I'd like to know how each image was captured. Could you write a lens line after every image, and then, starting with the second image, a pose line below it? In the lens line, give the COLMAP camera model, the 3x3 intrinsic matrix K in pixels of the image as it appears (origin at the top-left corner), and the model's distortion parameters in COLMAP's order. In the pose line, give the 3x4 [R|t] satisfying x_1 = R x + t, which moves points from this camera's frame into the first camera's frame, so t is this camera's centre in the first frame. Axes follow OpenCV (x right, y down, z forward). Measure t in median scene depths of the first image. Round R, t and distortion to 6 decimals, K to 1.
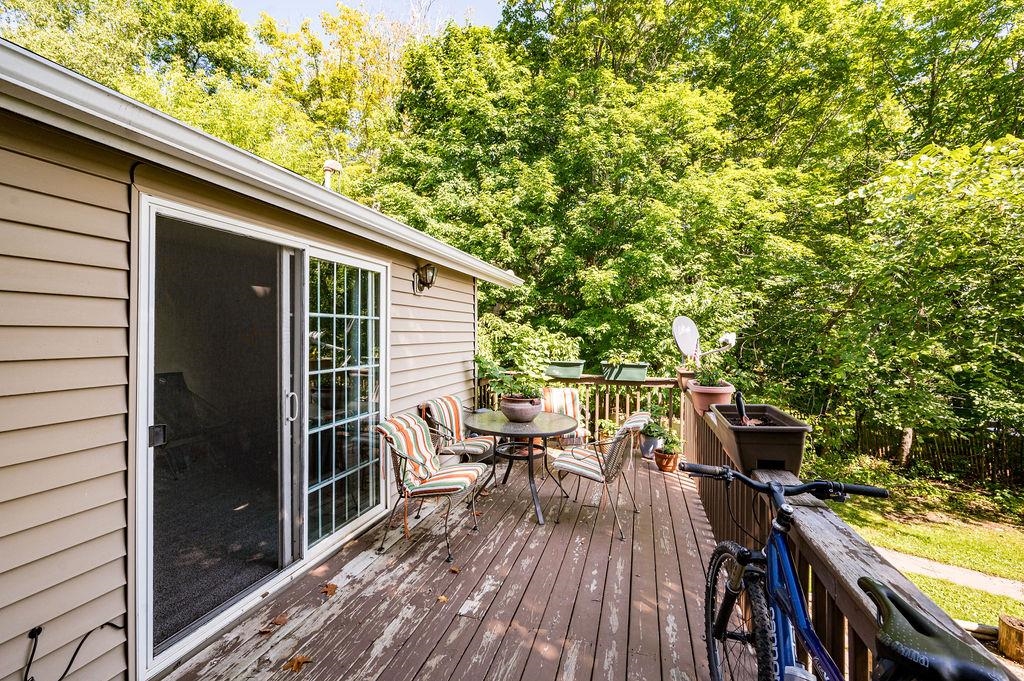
lens RADIAL K [[426.7, 0, 511.2], [0, 426.7, 332.7], [0, 0, 1]] dist [-0.001627, -0.000259]
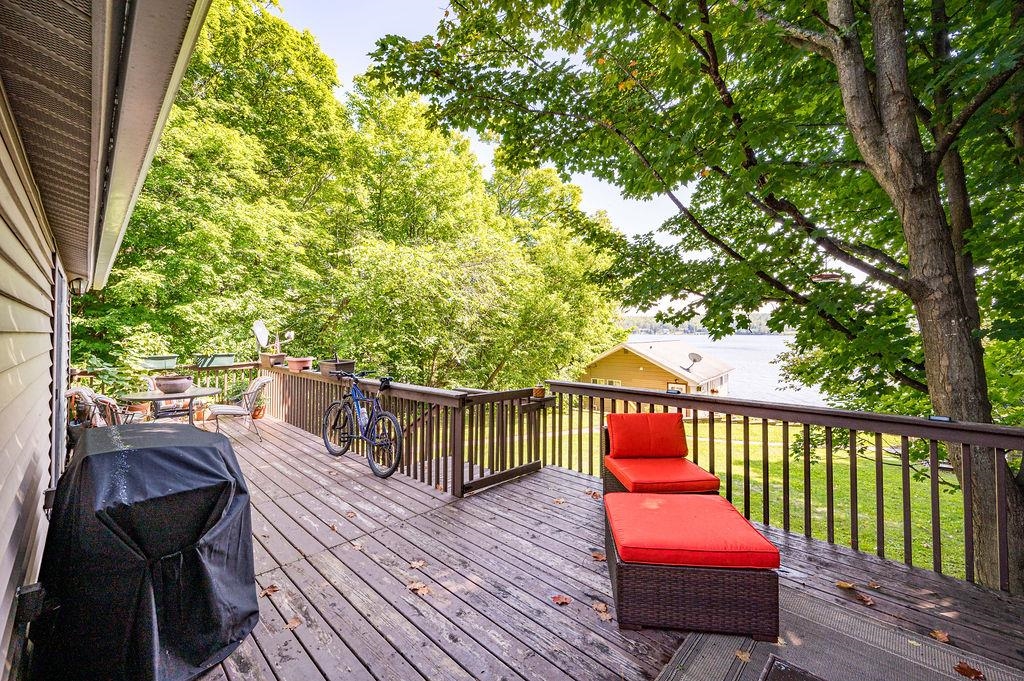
lens RADIAL K [[408.1, 0, 515.3], [0, 408.1, 320.4], [0, 0, 1]] dist [-0.000419, -0.000012]
pose [[0.448598, 0.017530, 0.893562, -0.266331], [0.003057, 0.999772, -0.021148, -0.003534], [-0.893729, 0.012219, 0.448442, -0.254375]]
